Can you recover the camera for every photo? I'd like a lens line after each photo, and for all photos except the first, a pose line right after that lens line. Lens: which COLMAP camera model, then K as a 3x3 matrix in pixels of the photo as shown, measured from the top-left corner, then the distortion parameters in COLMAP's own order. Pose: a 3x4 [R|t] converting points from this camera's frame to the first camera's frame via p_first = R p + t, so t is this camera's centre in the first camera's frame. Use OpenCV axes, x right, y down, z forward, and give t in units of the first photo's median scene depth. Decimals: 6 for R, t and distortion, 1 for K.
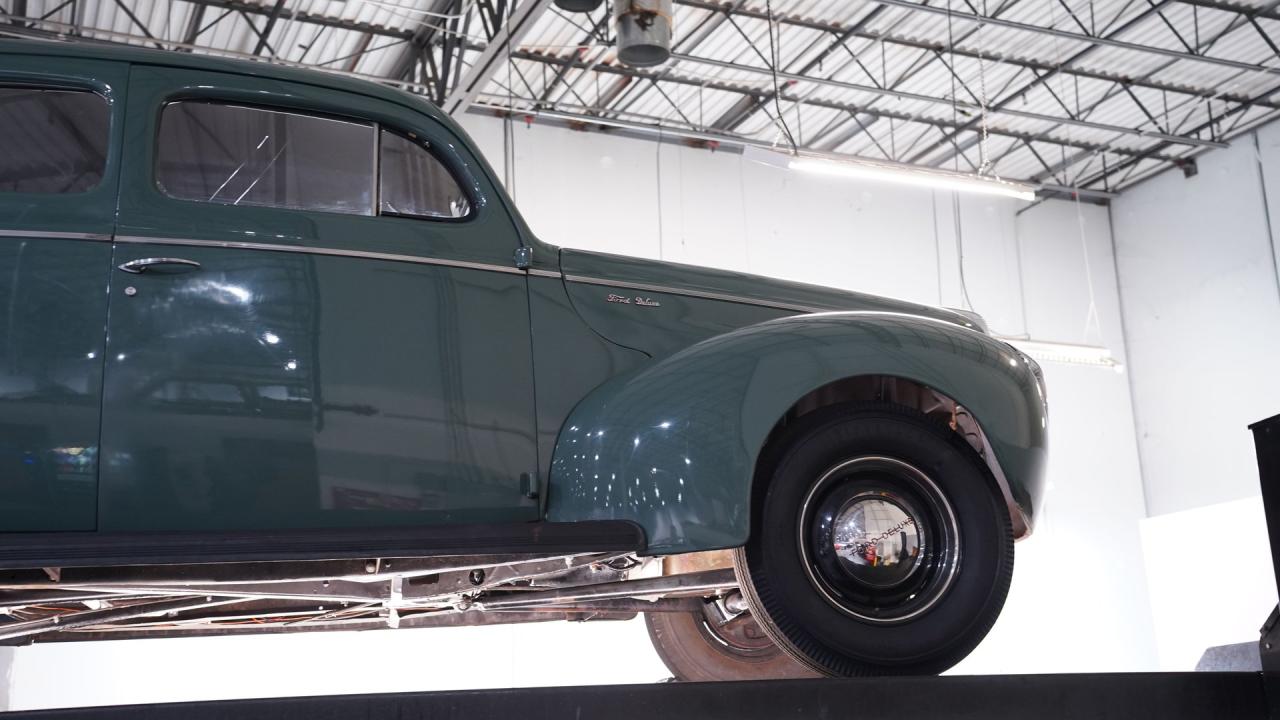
lens RADIAL K [[1435.3, 0, 640.0], [0, 1435.3, 360.0], [0, 0, 1]] dist [0.091195, 0.052280]
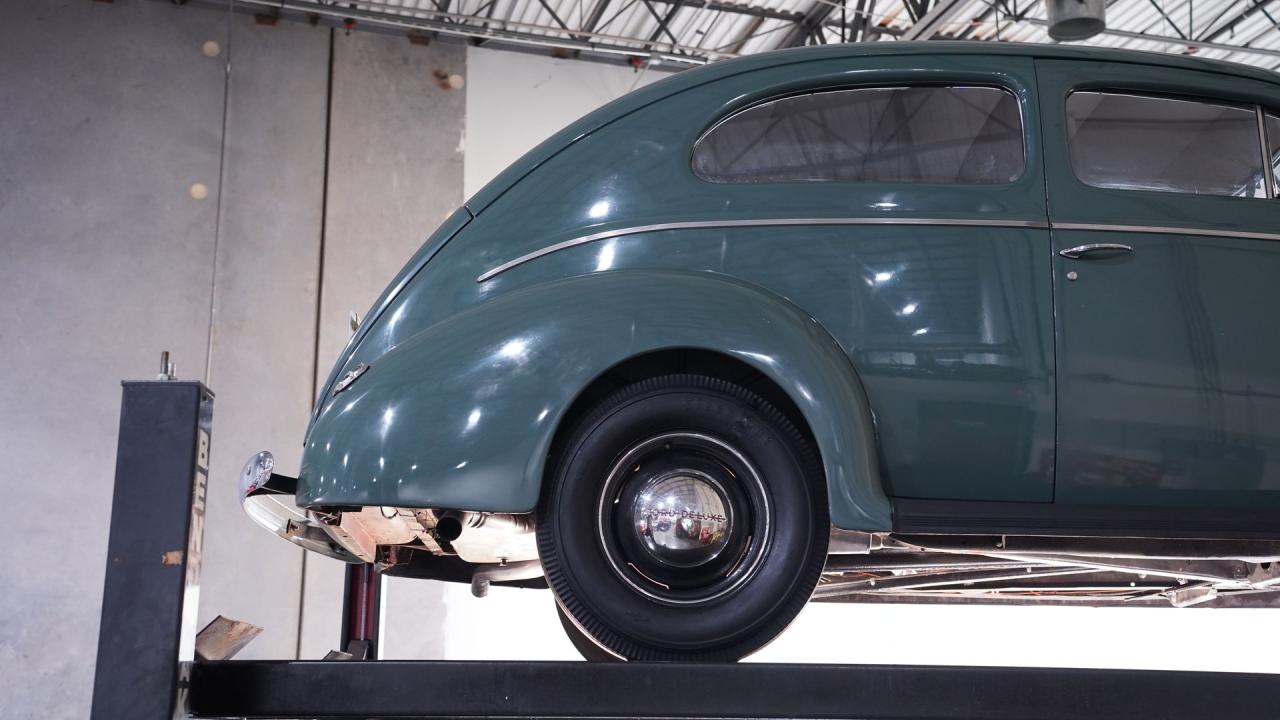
lens RADIAL K [[1435.3, 0, 640.0], [0, 1435.3, 360.0], [0, 0, 1]] dist [0.091195, 0.052280]
pose [[0.989502, 0.008575, -0.144263, -0.132981], [-0.006355, 0.999854, 0.015842, -0.000355], [0.144378, -0.014759, 0.989413, -0.020866]]
